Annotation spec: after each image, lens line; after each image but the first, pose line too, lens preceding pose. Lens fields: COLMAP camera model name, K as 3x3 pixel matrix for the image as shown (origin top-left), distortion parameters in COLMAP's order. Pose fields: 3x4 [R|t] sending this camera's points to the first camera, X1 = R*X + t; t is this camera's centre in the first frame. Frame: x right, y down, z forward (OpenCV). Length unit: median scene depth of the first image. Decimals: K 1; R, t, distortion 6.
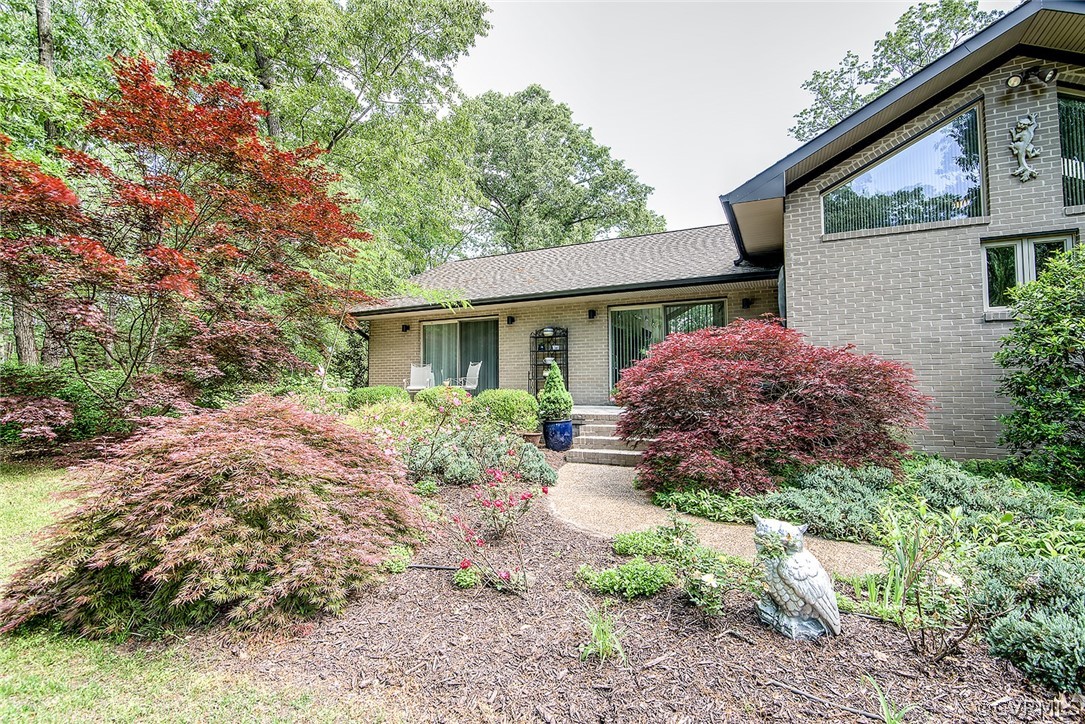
lens RADIAL K [[505.9, 0, 559.4], [0, 505.9, 367.4], [0, 0, 1]] dist [-0.009604, -0.000441]
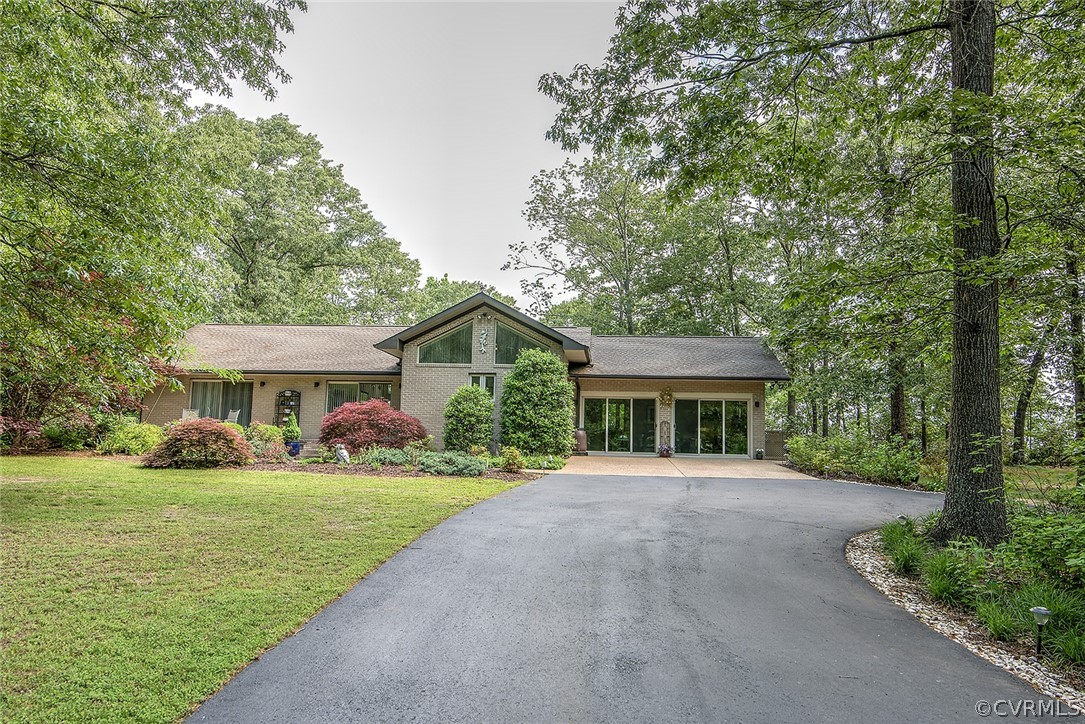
lens RADIAL K [[704.3, 0, 542.5], [0, 704.3, 362.0], [0, 0, 1]] dist [-0.002372, -0.000160]
pose [[0.938188, 0.067597, 0.339461, -0.028145], [-0.037231, 0.994763, -0.095189, 0.013452], [-0.344118, 0.076666, 0.935791, -1.331256]]
